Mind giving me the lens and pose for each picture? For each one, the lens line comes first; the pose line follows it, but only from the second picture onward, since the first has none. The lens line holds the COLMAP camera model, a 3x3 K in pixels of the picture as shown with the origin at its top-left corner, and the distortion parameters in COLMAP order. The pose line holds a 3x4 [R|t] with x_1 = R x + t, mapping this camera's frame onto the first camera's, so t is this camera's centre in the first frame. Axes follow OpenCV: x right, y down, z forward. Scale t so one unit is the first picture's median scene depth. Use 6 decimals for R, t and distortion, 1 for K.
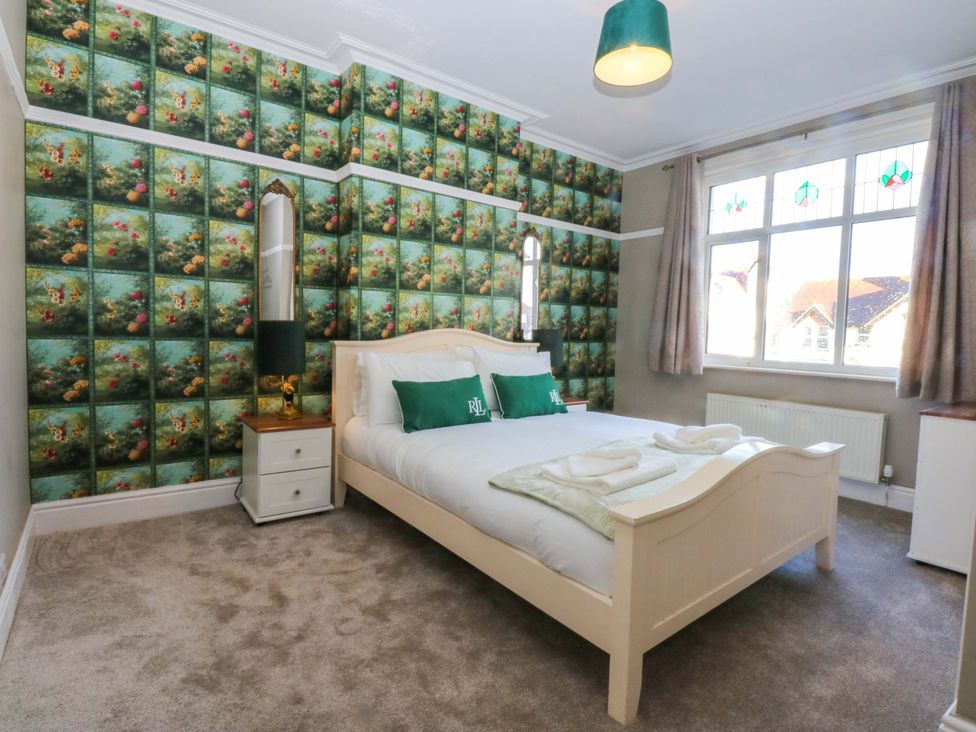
lens RADIAL K [[515.5, 0, 491.1], [0, 515.5, 363.2], [0, 0, 1]] dist [-0.010400, -0.004155]
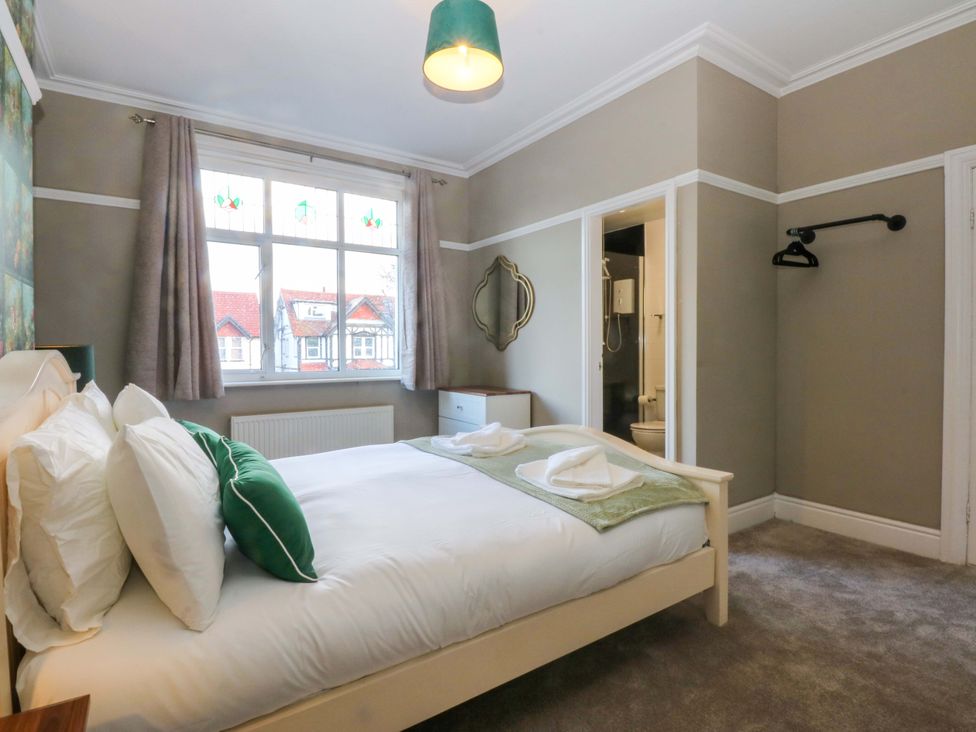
lens RADIAL K [[515.5, 0, 485.8], [0, 515.5, 363.8], [0, 0, 1]] dist [-0.010400, -0.004155]
pose [[0.037805, -0.044918, 0.998275, -0.435265], [0.071962, 0.996518, 0.042114, -0.039171], [-0.996691, 0.070246, 0.040906, 0.608202]]
